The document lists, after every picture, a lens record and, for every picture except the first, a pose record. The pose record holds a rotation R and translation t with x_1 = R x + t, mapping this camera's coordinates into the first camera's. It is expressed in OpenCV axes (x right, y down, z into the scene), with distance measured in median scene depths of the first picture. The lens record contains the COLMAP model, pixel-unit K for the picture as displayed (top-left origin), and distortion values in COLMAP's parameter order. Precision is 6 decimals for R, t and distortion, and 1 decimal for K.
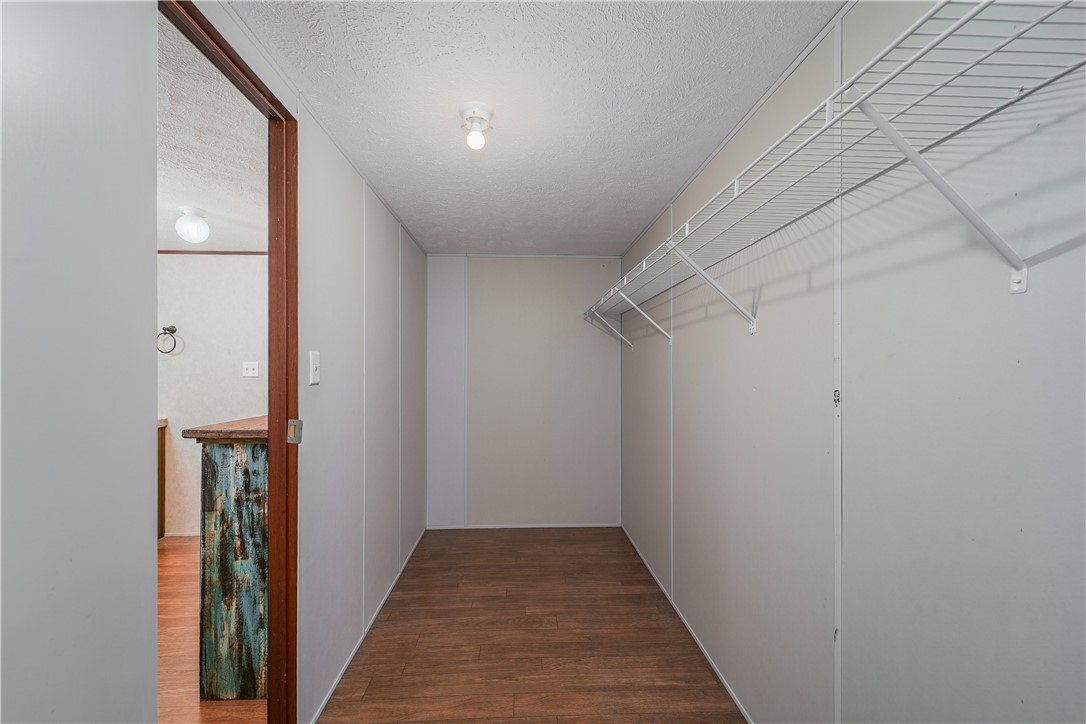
lens RADIAL K [[439.9, 0, 543.9], [0, 439.9, 362.0], [0, 0, 1]] dist [0.000938, 0.000111]
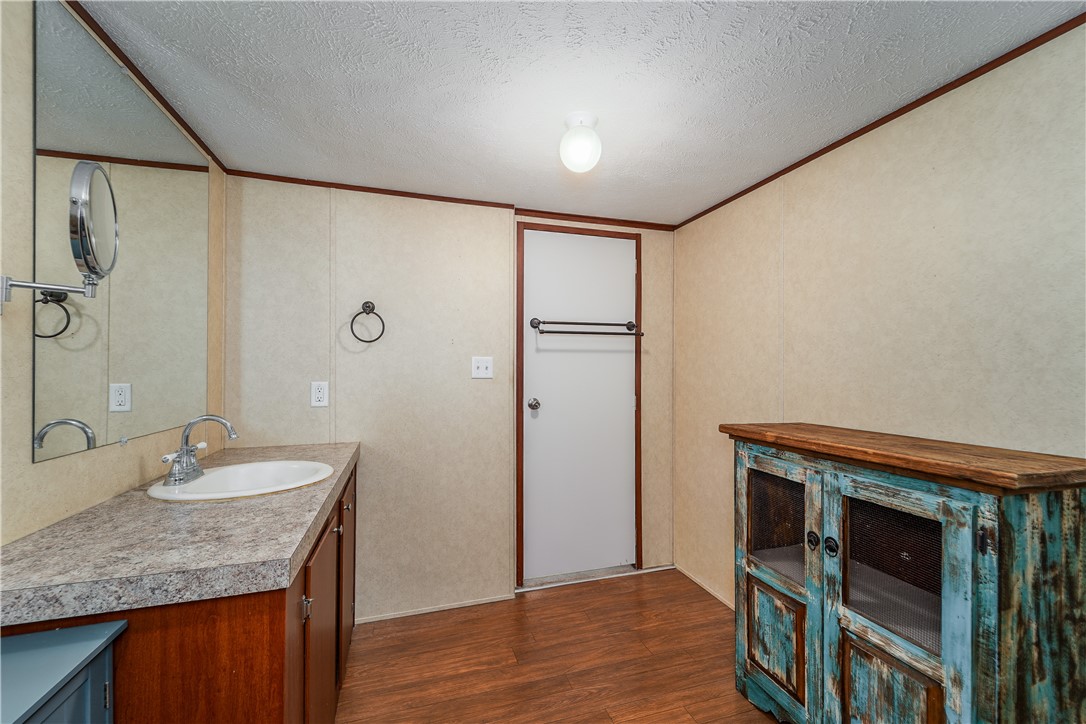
lens RADIAL K [[439.9, 0, 543.7], [0, 439.9, 368.1], [0, 0, 1]] dist [0.000938, 0.000111]
pose [[0.968651, 0.007693, 0.248305, -1.501431], [-0.010923, 0.999873, 0.011633, 0.015707], [-0.248184, -0.013981, 0.968612, 0.584557]]
